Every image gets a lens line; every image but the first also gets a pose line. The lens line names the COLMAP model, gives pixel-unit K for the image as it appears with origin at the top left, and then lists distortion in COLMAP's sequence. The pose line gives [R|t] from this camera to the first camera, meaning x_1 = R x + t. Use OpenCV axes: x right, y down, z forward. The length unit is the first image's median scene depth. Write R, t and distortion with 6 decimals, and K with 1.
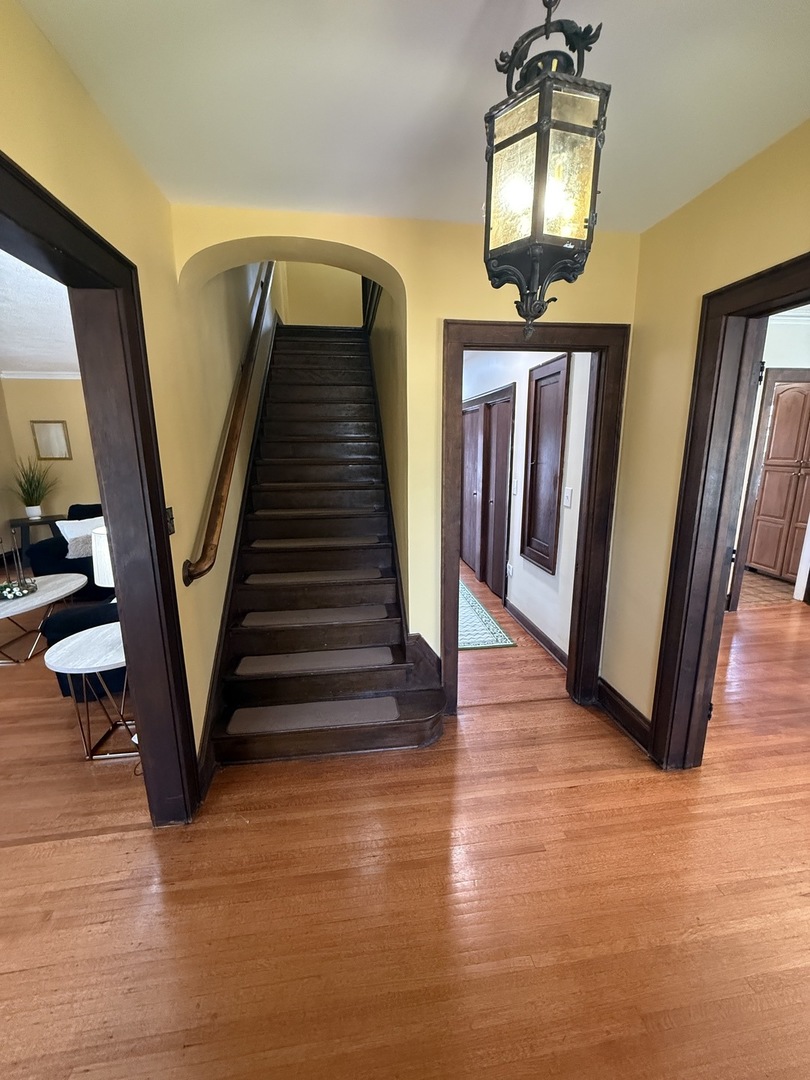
lens RADIAL K [[435.1, 0, 405.0], [0, 435.1, 540.0], [0, 0, 1]] dist [0.000557, 0.000001]
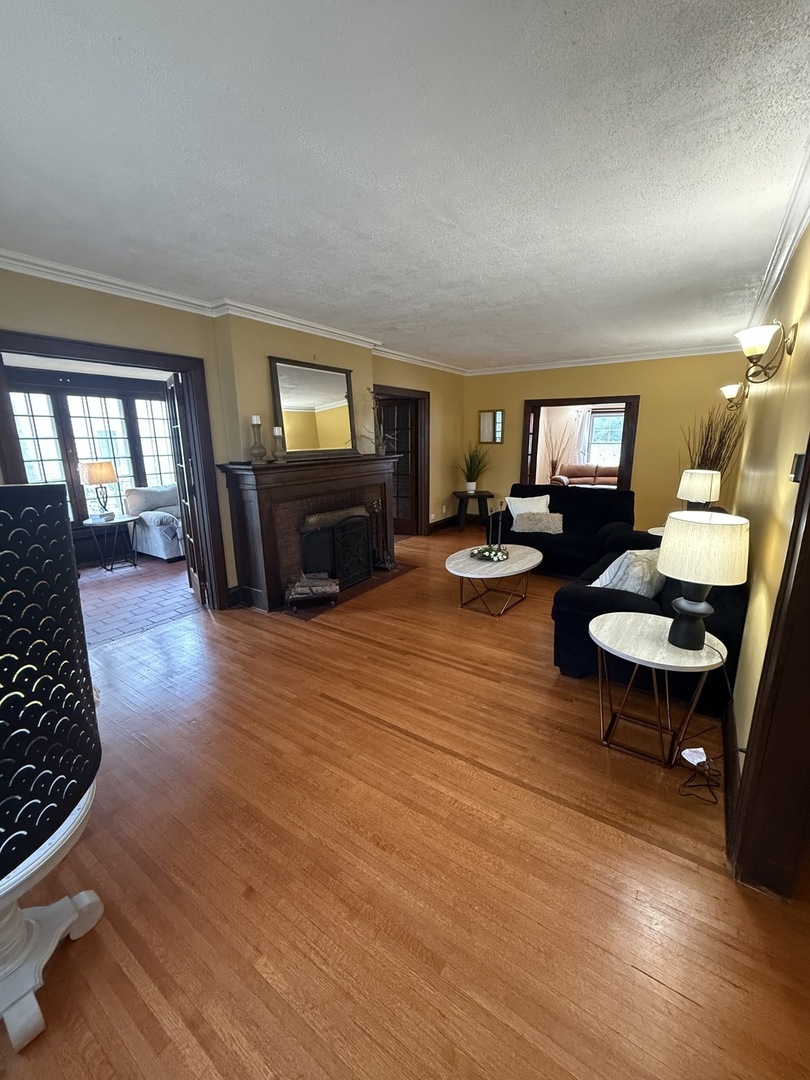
lens RADIAL K [[435.1, 0, 405.0], [0, 435.1, 540.0], [0, 0, 1]] dist [0.000557, 0.000001]
pose [[0.741315, 0.156519, -0.652652, -0.333560], [-0.140128, 0.987091, 0.077561, 0.022697], [0.656366, 0.033958, 0.753678, -0.037671]]
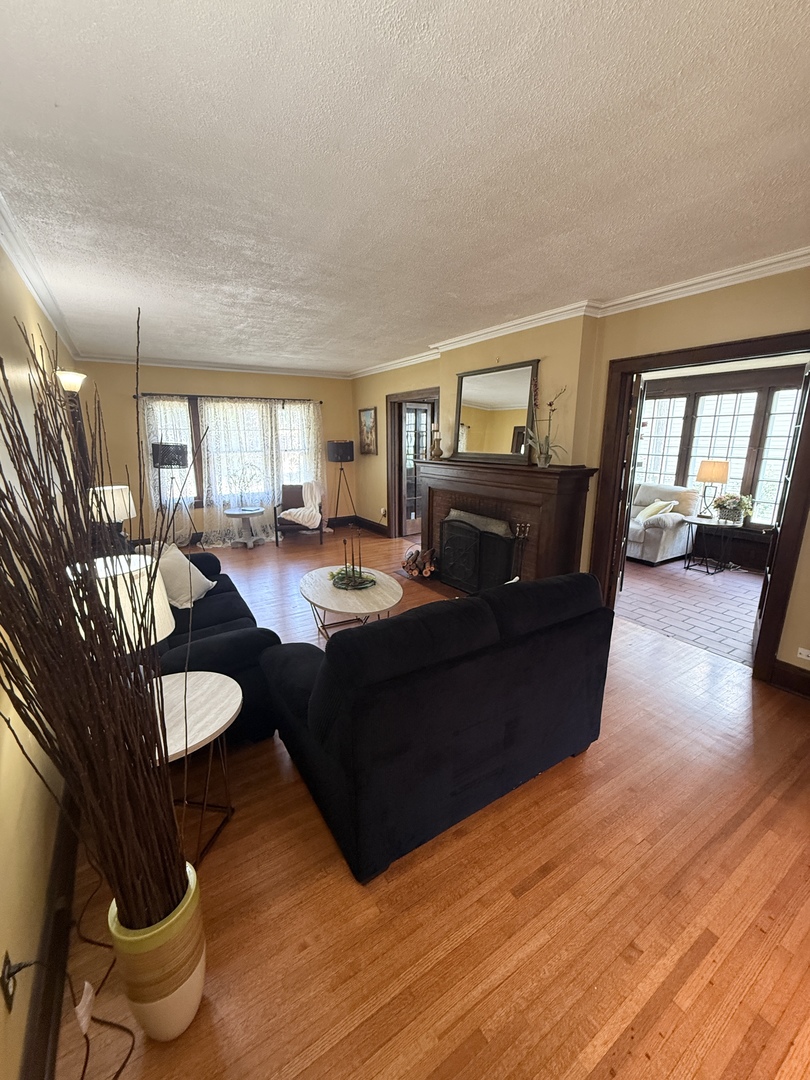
lens RADIAL K [[435.1, 0, 405.0], [0, 435.1, 540.0], [0, 0, 1]] dist [0.000557, 0.000001]
pose [[-0.909975, 0.108591, -0.400191, -0.640098], [-0.078433, 0.902604, 0.423265, -0.416879], [0.407177, 0.416549, -0.812831, 1.880039]]
